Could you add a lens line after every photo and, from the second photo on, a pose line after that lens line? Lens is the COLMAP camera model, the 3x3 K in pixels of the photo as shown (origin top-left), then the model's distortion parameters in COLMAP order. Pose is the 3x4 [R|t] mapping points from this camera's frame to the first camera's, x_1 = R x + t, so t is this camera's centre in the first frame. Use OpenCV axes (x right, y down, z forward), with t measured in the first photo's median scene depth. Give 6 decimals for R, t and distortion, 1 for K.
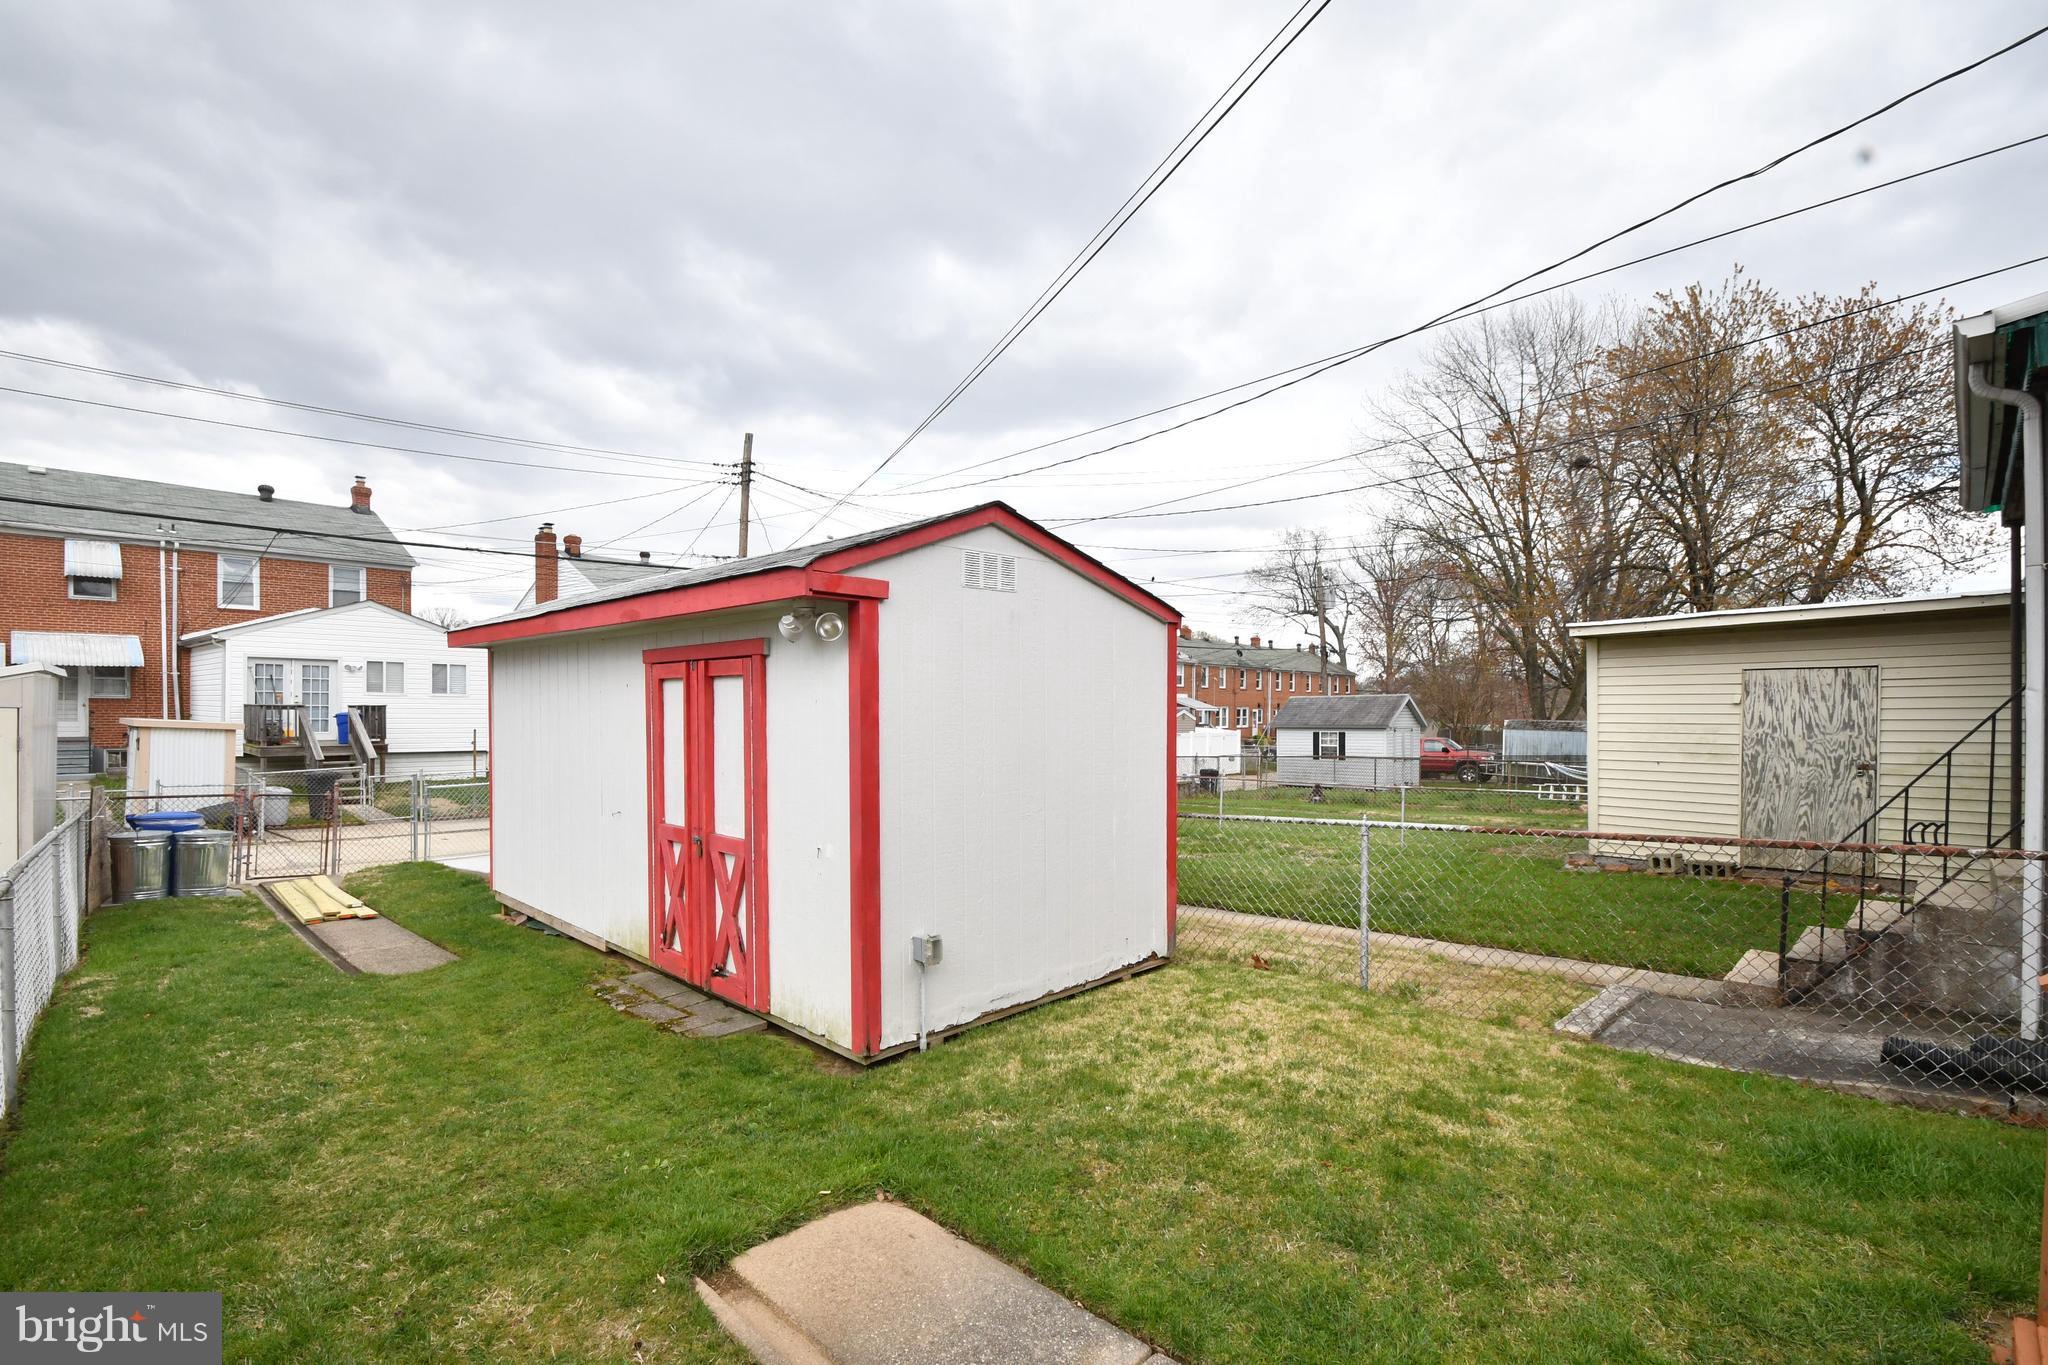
lens RADIAL K [[931.2, 0, 990.3], [0, 931.2, 716.7], [0, 0, 1]] dist [-0.002065, -0.000279]
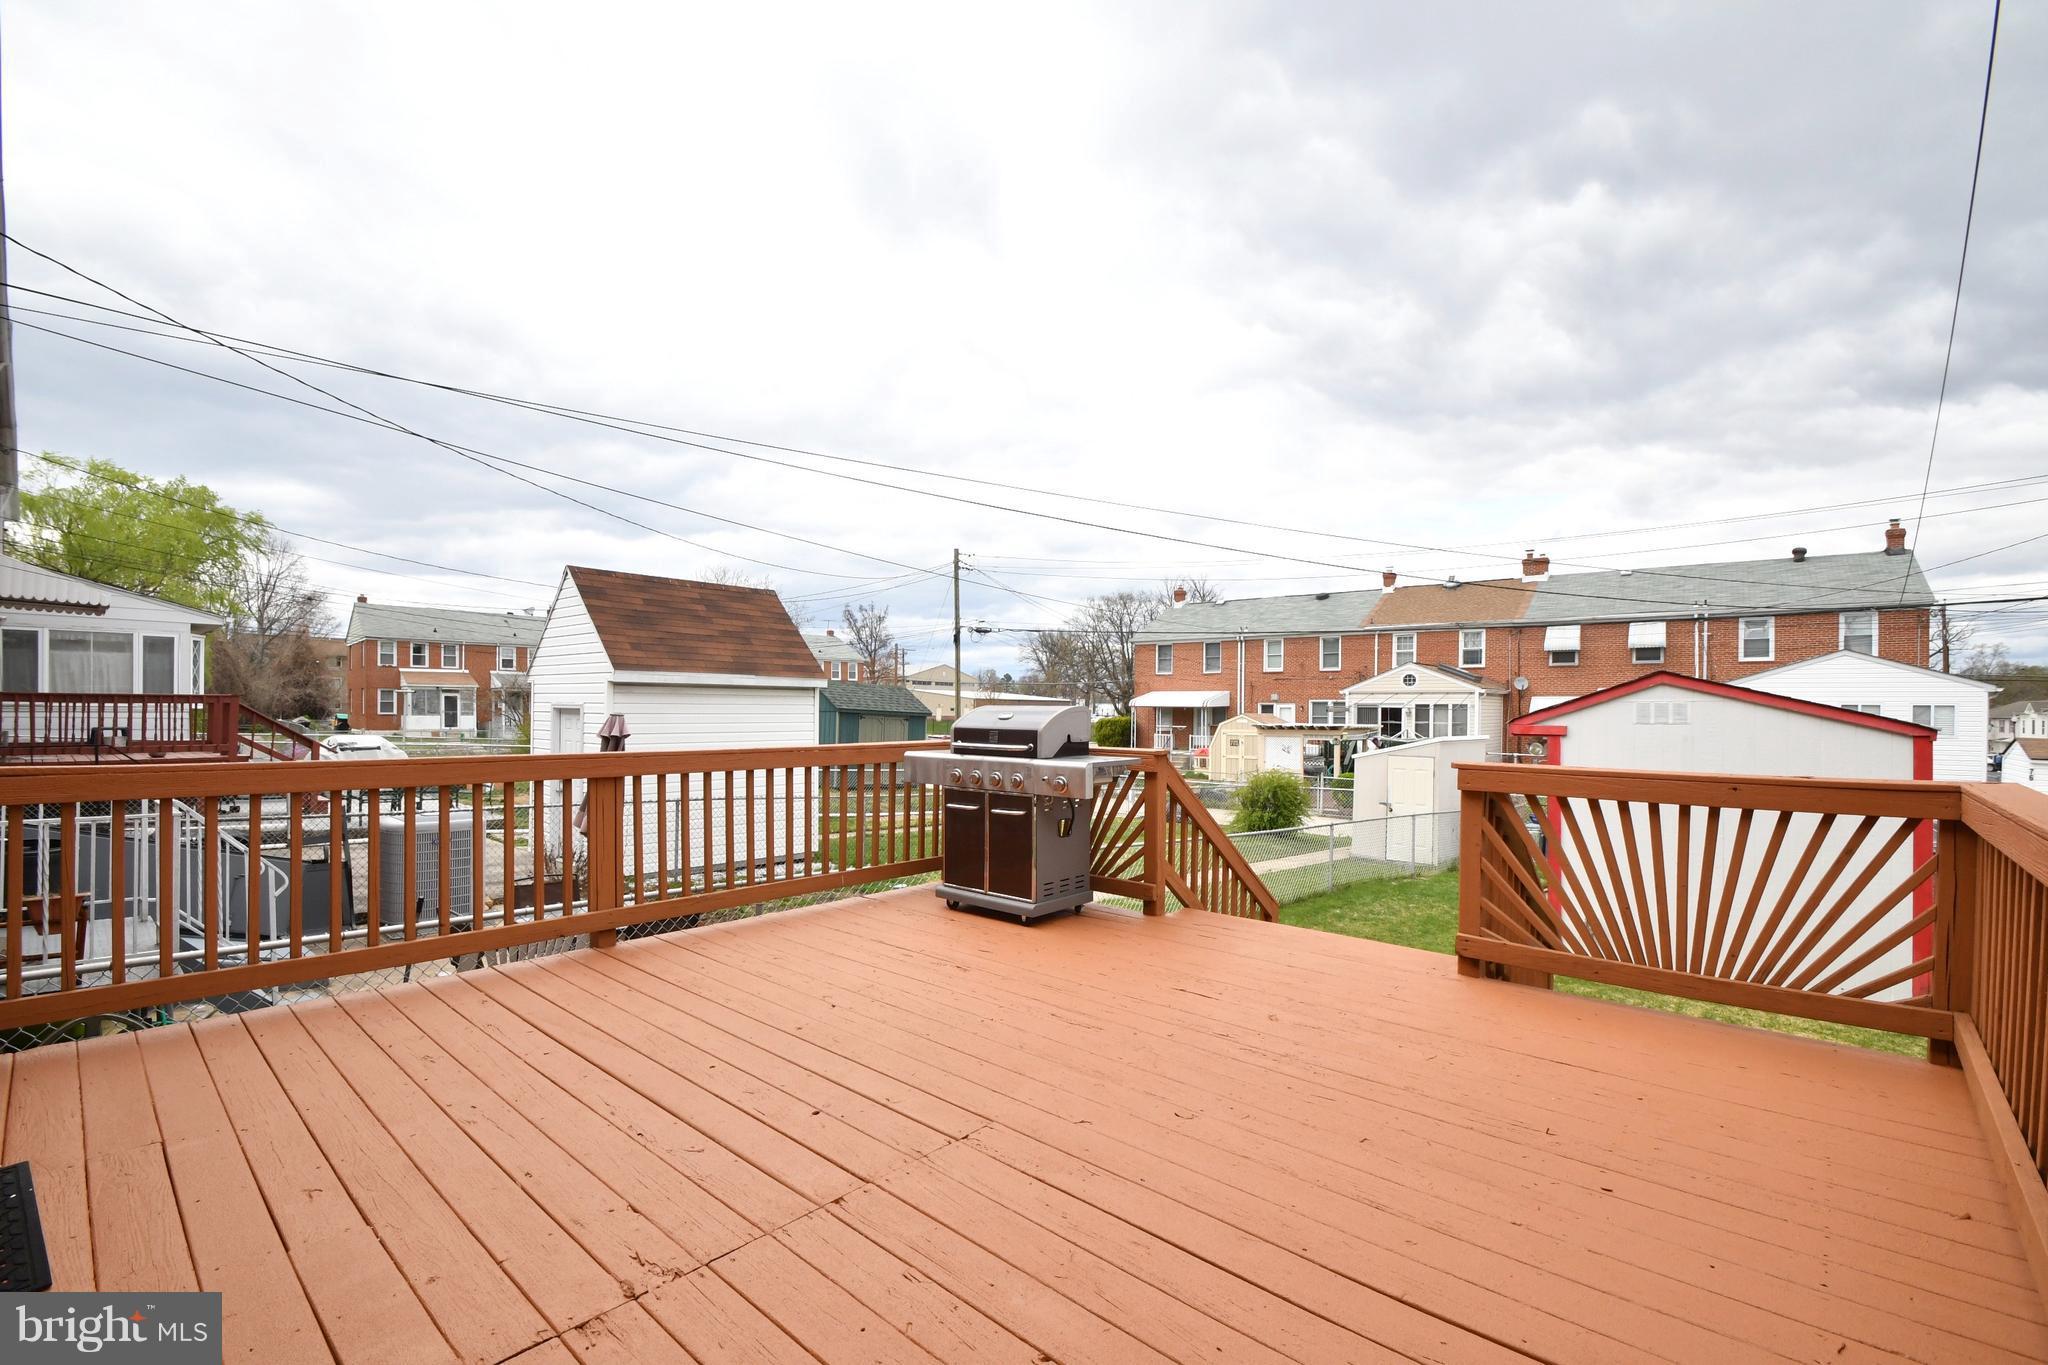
lens RADIAL K [[897.1, 0, 1003.9], [0, 897.1, 716.7], [0, 0, 1]] dist [0.018495, -0.018302]
pose [[0.060915, 0.005485, -0.998128, 0.327150], [-0.021219, 0.999766, 0.004199, -0.028849], [0.997917, 0.020924, 0.061017, -0.053136]]
